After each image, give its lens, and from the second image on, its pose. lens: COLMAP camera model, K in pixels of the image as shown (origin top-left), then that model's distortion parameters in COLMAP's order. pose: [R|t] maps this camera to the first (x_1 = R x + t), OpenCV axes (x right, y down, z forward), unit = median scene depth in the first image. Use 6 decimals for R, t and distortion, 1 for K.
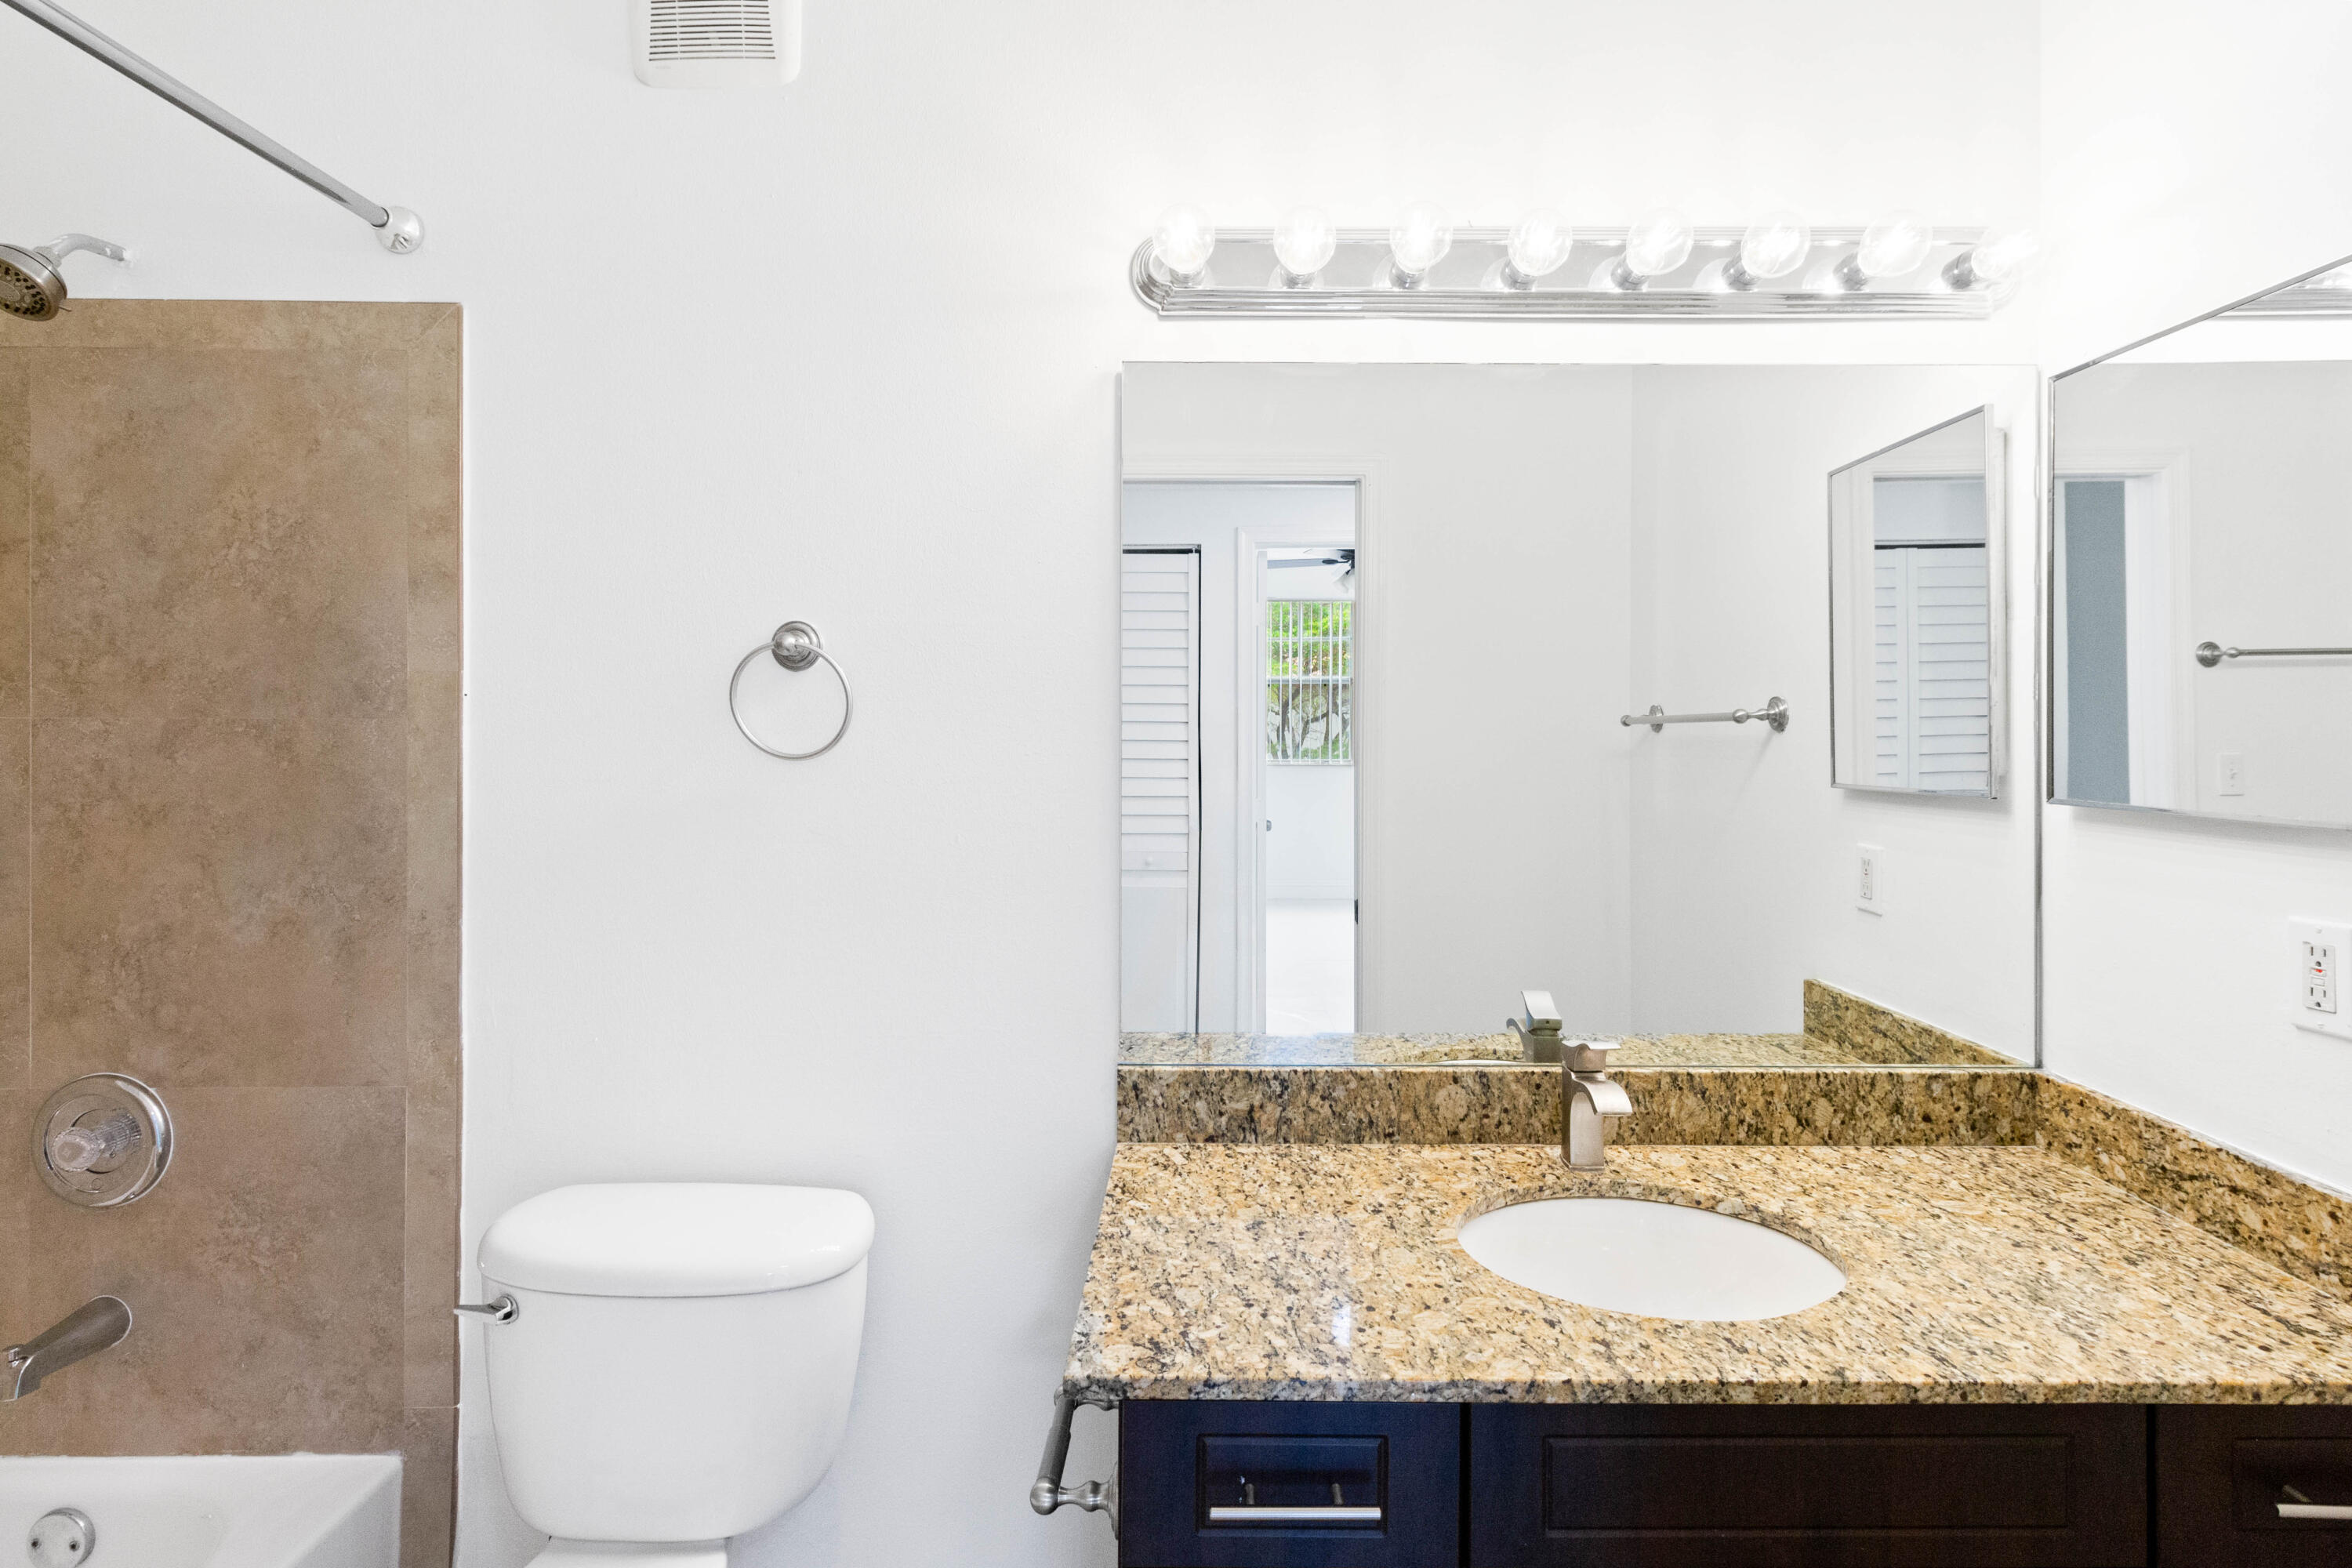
lens RADIAL K [[1093.8, 0, 1179.5], [0, 1093.8, 731.0], [0, 0, 1]] dist [0.000020, -0.000111]
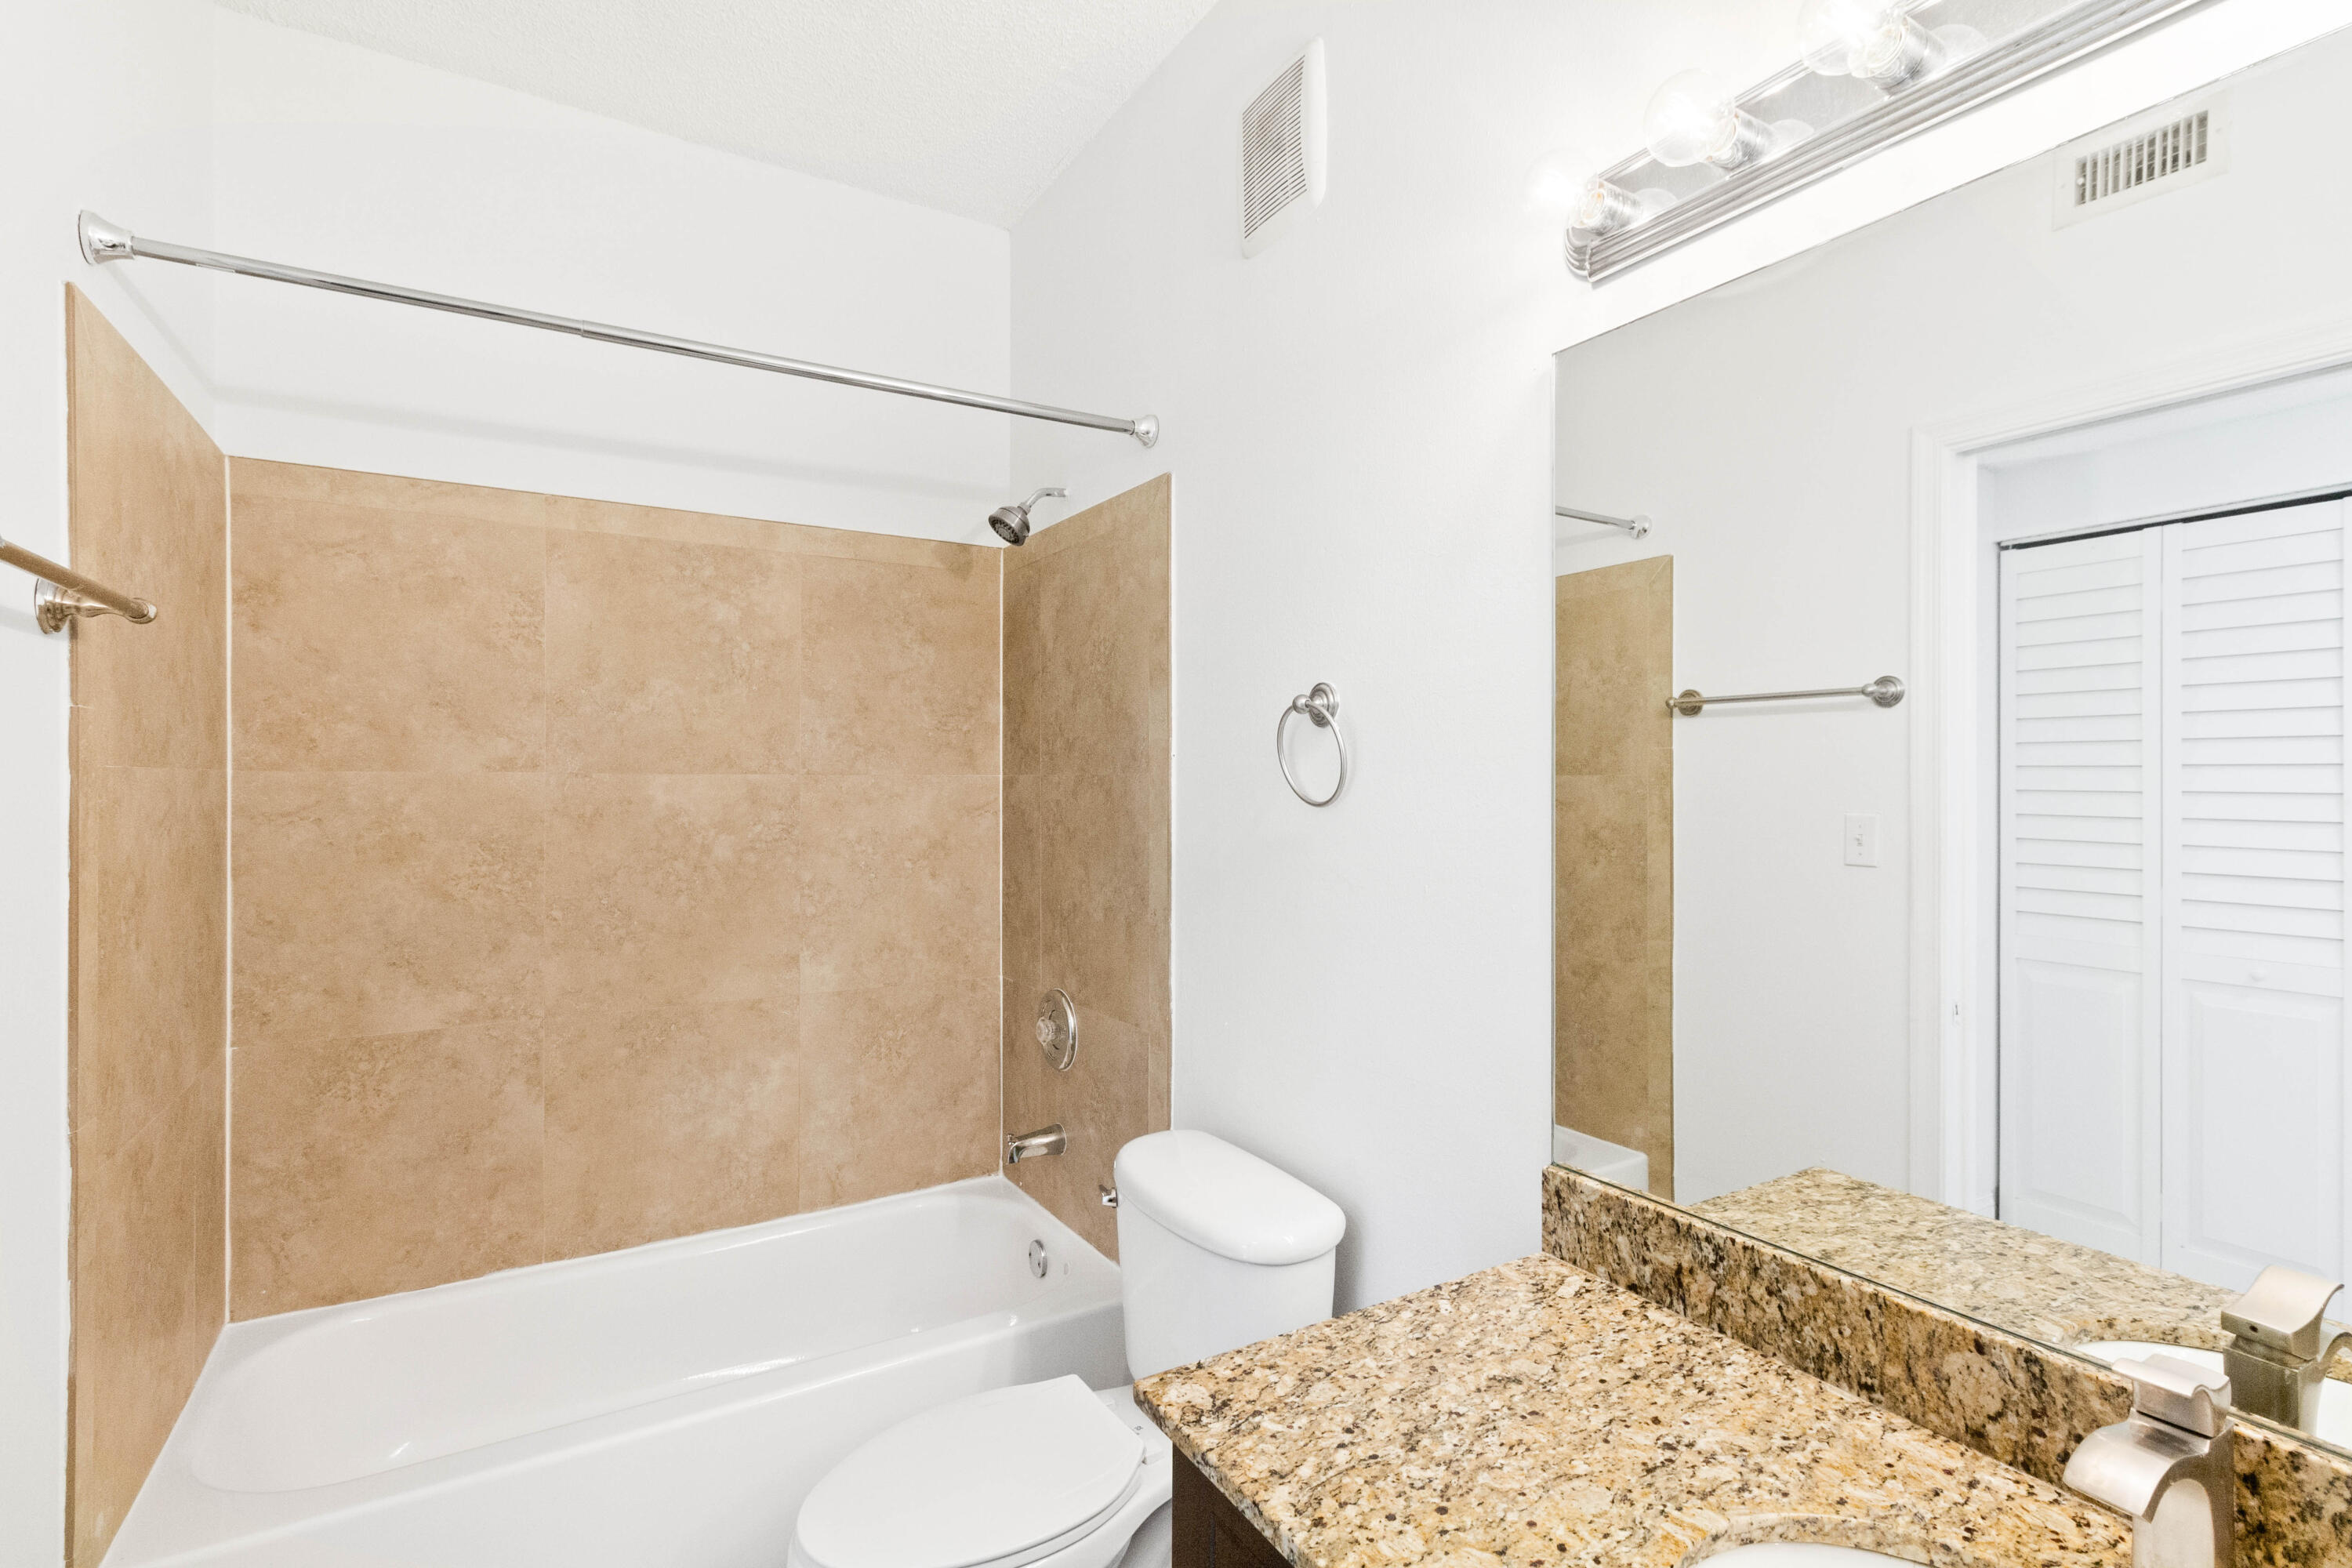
lens RADIAL K [[1062.6, 0, 1176.0], [0, 1062.6, 784.0], [0, 0, 1]] dist [0.002579, 0.000352]
pose [[0.542191, -0.002244, -0.840252, 0.502397], [0.004710, 0.999989, 0.000369, 0.002313], [0.840242, -0.004157, 0.542196, 0.298283]]
